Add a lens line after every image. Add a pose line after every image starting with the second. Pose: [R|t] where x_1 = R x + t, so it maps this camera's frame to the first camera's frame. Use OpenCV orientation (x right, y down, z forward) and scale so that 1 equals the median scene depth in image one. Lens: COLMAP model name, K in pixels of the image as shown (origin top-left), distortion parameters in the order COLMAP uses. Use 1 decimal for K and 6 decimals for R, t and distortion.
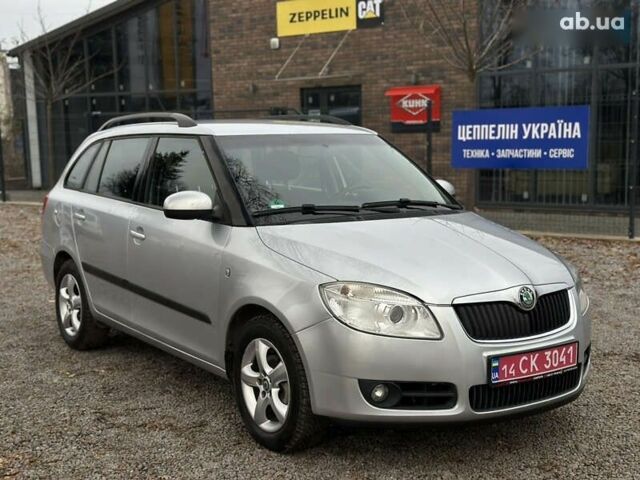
lens RADIAL K [[895.3, 0, 314.7], [0, 895.3, 236.5], [0, 0, 1]] dist [0.137980, 0.000000]
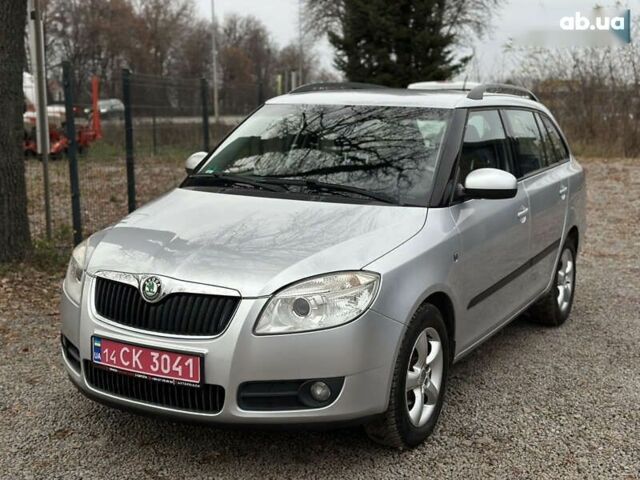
lens RADIAL K [[895.3, 0, 318.7], [0, 895.3, 237.5], [0, 0, 1]] dist [0.137980, 0.000000]
pose [[0.449138, 0.155596, -0.879810, 1.082090], [-0.123418, 0.986084, 0.111387, -0.102801], [0.884897, 0.058557, 0.462091, 0.716281]]
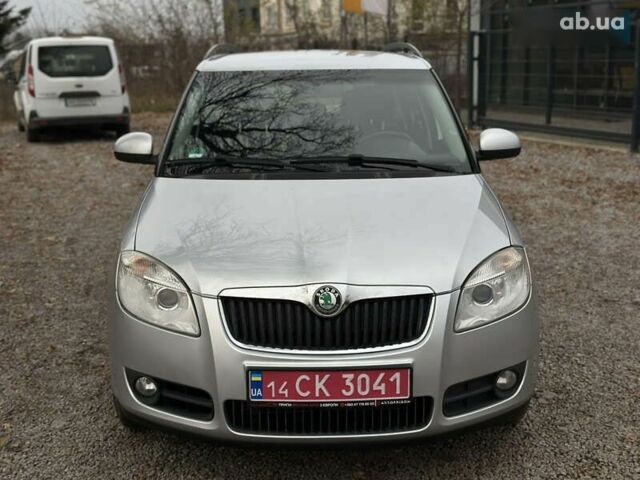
lens RADIAL K [[895.3, 0, 317.5], [0, 895.3, 240.5], [0, 0, 1]] dist [0.137980, 0.000000]
pose [[0.836783, 0.111517, -0.536058, 0.619079], [-0.058327, 0.991624, 0.115242, -0.068259], [0.544420, -0.065165, 0.836278, 0.359782]]
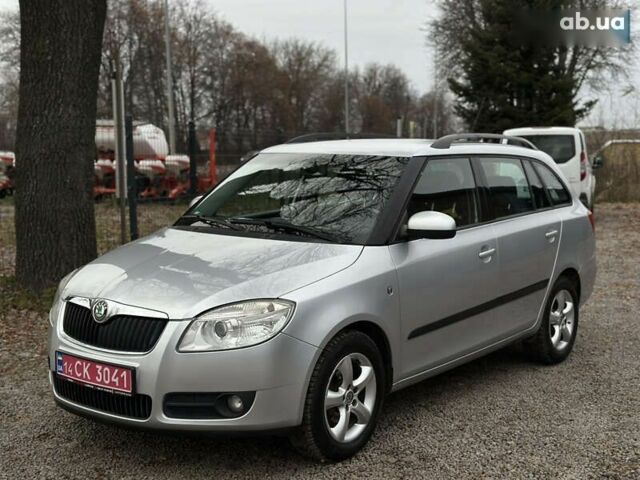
lens RADIAL K [[895.3, 0, 321.4], [0, 895.3, 244.8], [0, 0, 1]] dist [0.137980, 0.000000]
pose [[0.303524, 0.122021, -0.944978, 1.289567], [-0.121445, 0.988632, 0.088650, -0.132946], [0.945053, 0.087855, 0.314892, 0.890351]]
